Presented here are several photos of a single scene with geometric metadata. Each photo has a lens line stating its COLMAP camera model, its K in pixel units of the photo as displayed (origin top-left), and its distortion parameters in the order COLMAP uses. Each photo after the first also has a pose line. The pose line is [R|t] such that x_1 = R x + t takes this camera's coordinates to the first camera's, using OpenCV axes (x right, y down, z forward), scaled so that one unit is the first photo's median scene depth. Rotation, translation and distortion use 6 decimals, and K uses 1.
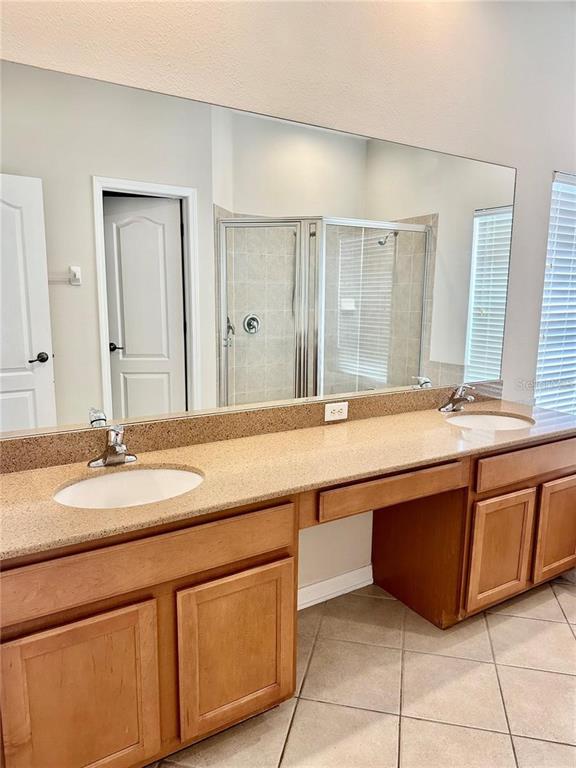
lens RADIAL K [[539.8, 0, 290.5], [0, 539.8, 382.0], [0, 0, 1]] dist [0.050592, -0.067627]
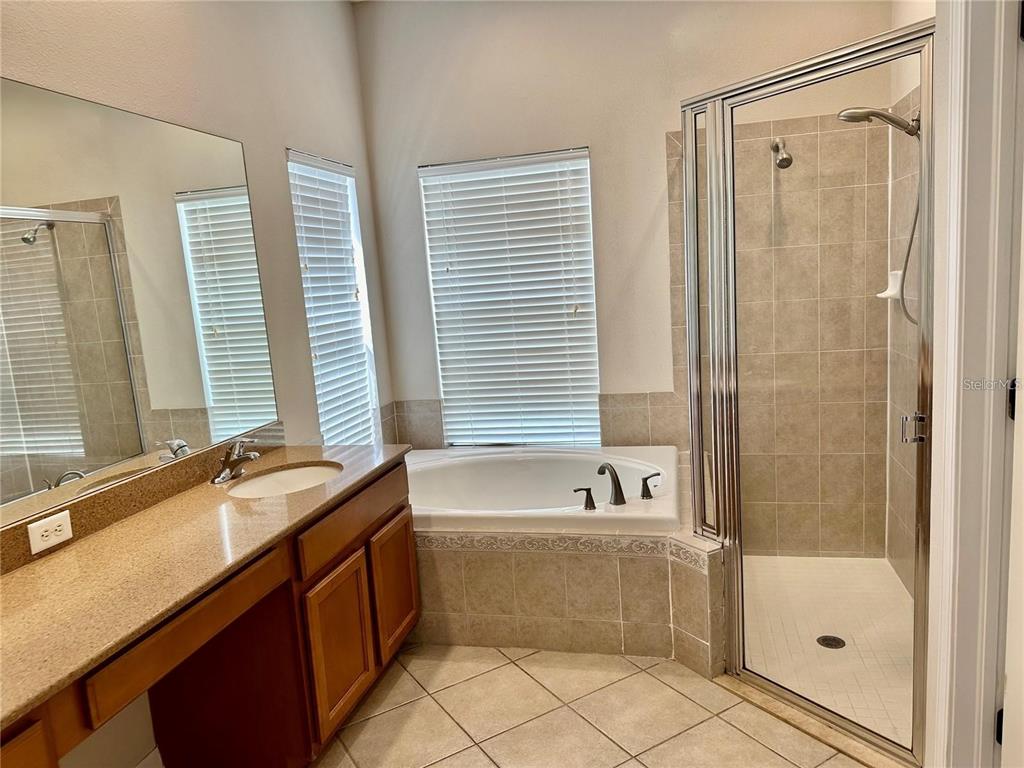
lens RADIAL K [[713.0, 0, 512.0], [0, 713.0, 384.0], [0, 0, 1]] dist [0.091349, -0.125227]
pose [[0.711771, -0.168205, 0.681975, -0.061445], [0.195170, 0.980032, 0.038022, -0.031601], [-0.674753, 0.106038, 0.730387, 0.054838]]
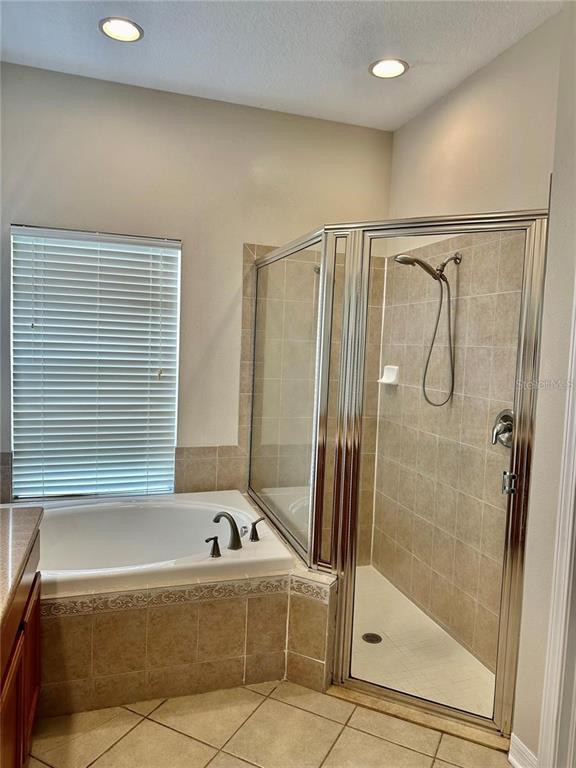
lens RADIAL K [[539.8, 0, 290.5], [0, 539.8, 382.0], [0, 0, 1]] dist [0.050592, -0.067627]
pose [[0.247947, -0.078765, 0.965566, -0.103305], [0.126056, 0.990839, 0.048457, -0.101647], [-0.960537, 0.109701, 0.255604, 0.388434]]
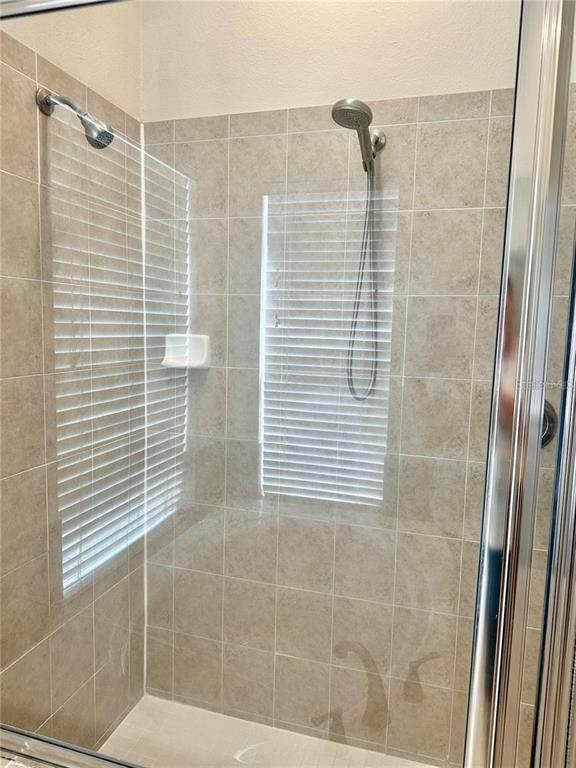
lens RADIAL K [[539.8, 0, 290.5], [0, 539.8, 382.0], [0, 0, 1]] dist [0.050592, -0.067627]
pose [[-0.655981, -0.115093, 0.745951, 0.617163], [0.088259, 0.969829, 0.227249, -0.135054], [-0.749599, 0.214908, -0.626031, 0.847604]]
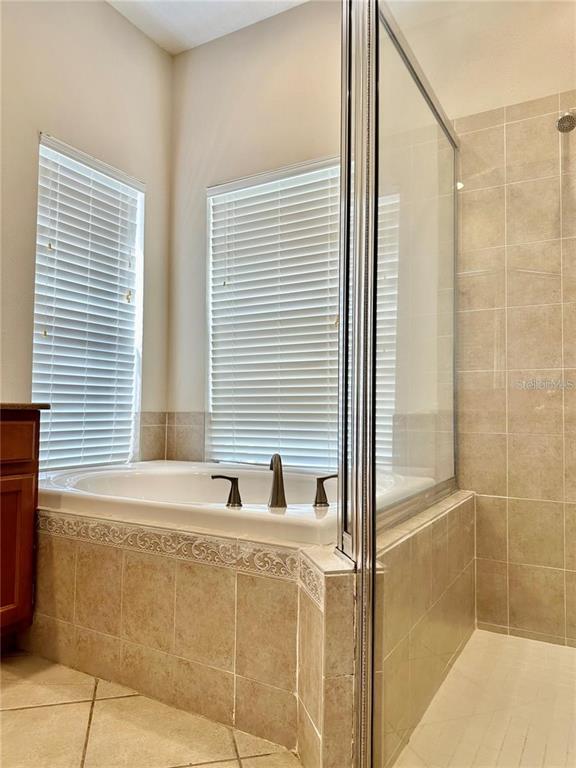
lens RADIAL K [[540.6, 0, 289.3], [0, 540.6, 385.6], [0, 0, 1]] dist [0.052872, -0.088979]
pose [[0.881763, 0.014605, 0.471466, 0.483476], [0.080938, 0.980011, -0.181735, 0.195296], [-0.464696, 0.198407, 0.862956, 0.202106]]
